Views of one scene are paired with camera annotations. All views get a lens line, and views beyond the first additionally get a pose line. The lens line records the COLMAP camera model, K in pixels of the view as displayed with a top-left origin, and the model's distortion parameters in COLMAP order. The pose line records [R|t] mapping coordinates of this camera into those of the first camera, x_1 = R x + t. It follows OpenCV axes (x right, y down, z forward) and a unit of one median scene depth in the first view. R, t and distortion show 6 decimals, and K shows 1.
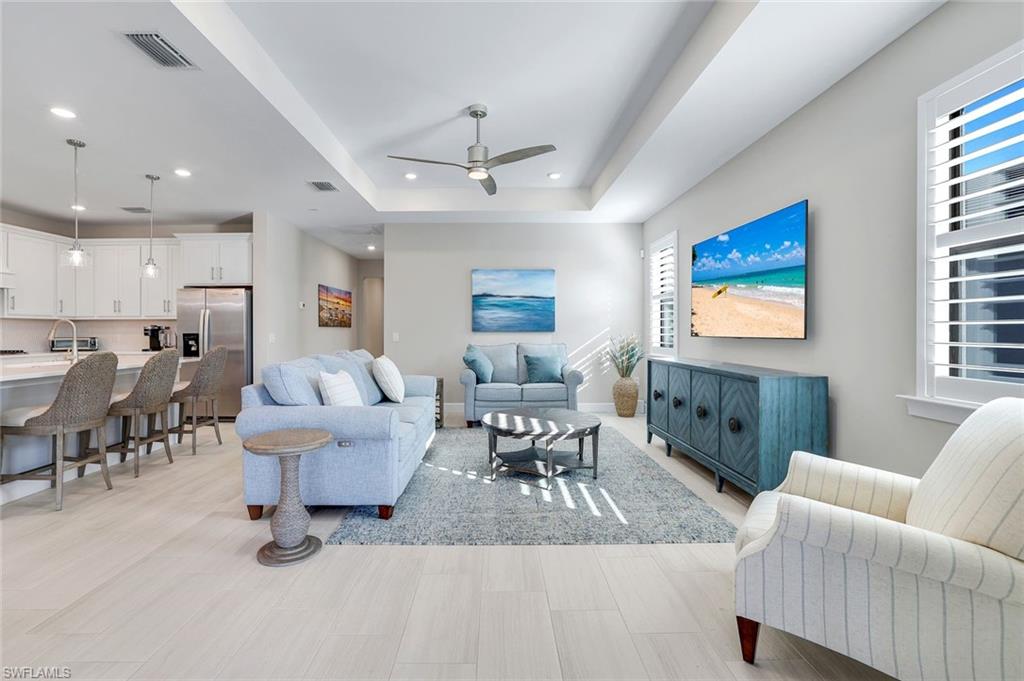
lens RADIAL K [[454.9, 0, 493.0], [0, 454.9, 331.7], [0, 0, 1]] dist [-0.011222, 0.000569]
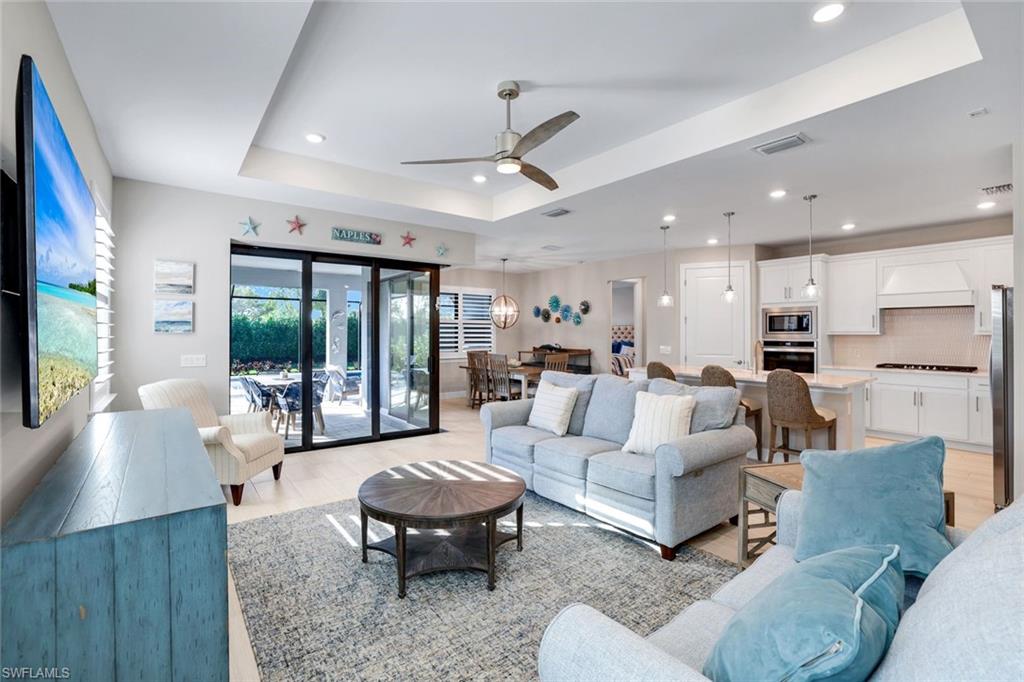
lens RADIAL K [[446.9, 0, 504.3], [0, 446.9, 335.3], [0, 0, 1]] dist [-0.014173, 0.013322]
pose [[-0.793375, 0.003325, -0.608724, 0.293306], [-0.002202, 0.999963, 0.008332, -0.032059], [0.608729, 0.007951, -0.793339, 1.032036]]
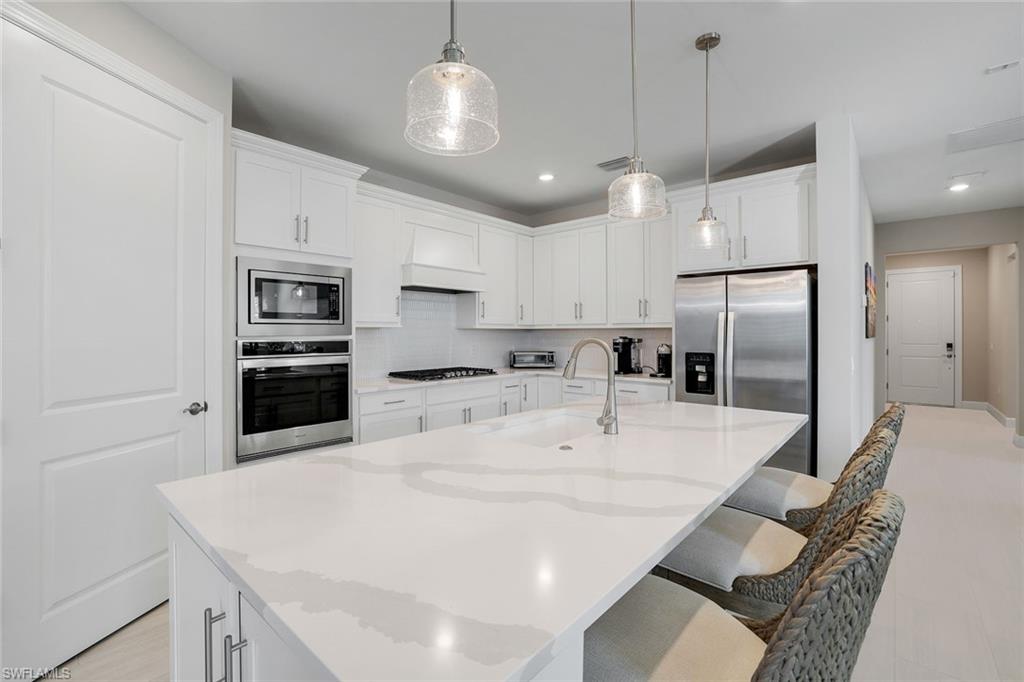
lens RADIAL K [[451.9, 0, 499.5], [0, 451.9, 331.7], [0, 0, 1]] dist [-0.091918, 0.054293]
pose [[0.744044, 0.001635, -0.668129, -0.455385], [-0.005372, 0.999979, -0.003536, -0.019600], [0.668109, 0.006220, 0.744037, 0.376531]]
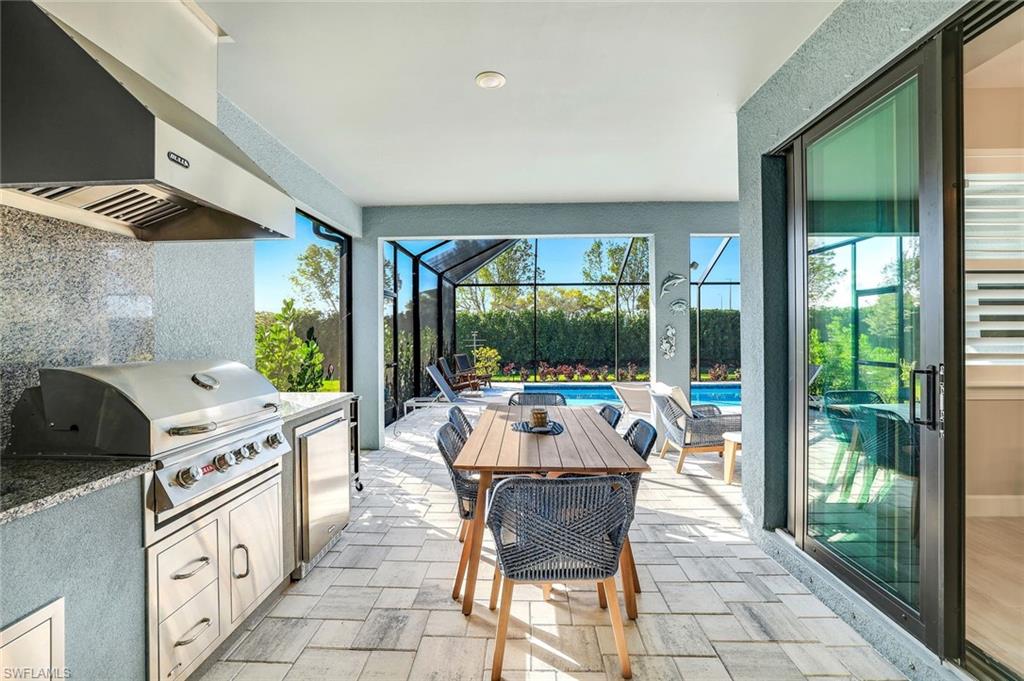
lens RADIAL K [[460.3, 0, 495.2], [0, 460.3, 336.3], [0, 0, 1]] dist [-0.013156, 0.000676]
pose [[-0.998008, 0.009656, 0.062338, 0.035965], [0.010096, 0.999926, 0.006758, 0.001475], [-0.062268, 0.007374, -0.998032, 0.163130]]
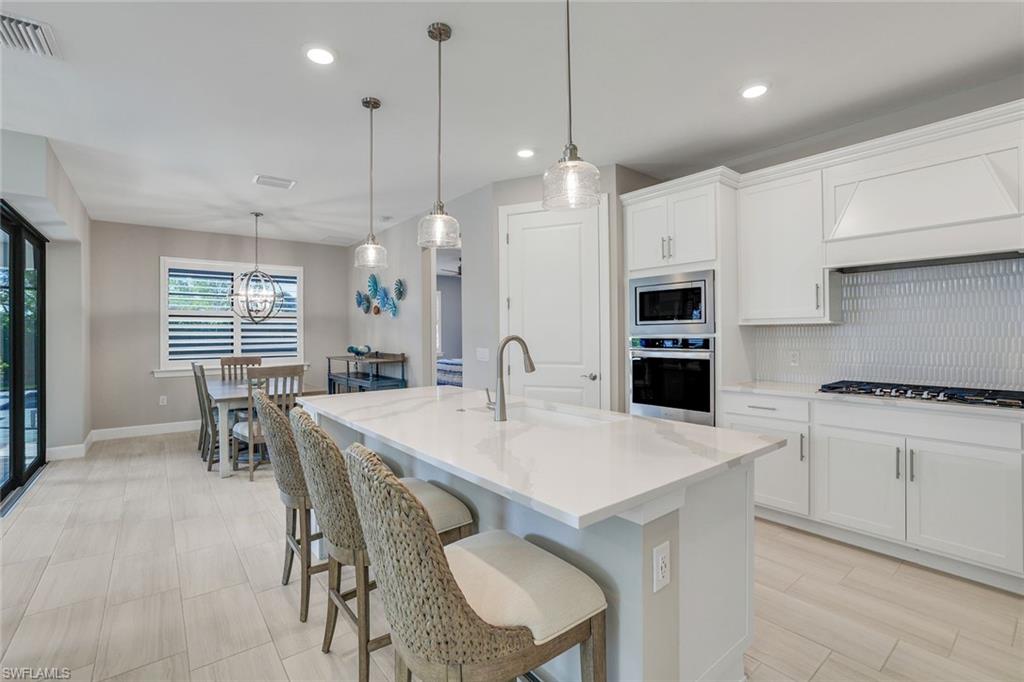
lens RADIAL K [[454.9, 0, 493.0], [0, 454.9, 332.2], [0, 0, 1]] dist [-0.011222, 0.000569]
pose [[-0.795101, 0.005650, -0.606450, -0.380533], [0.006440, 0.999979, 0.000874, -0.019638], [0.606442, -0.003210, -0.795121, 0.924101]]
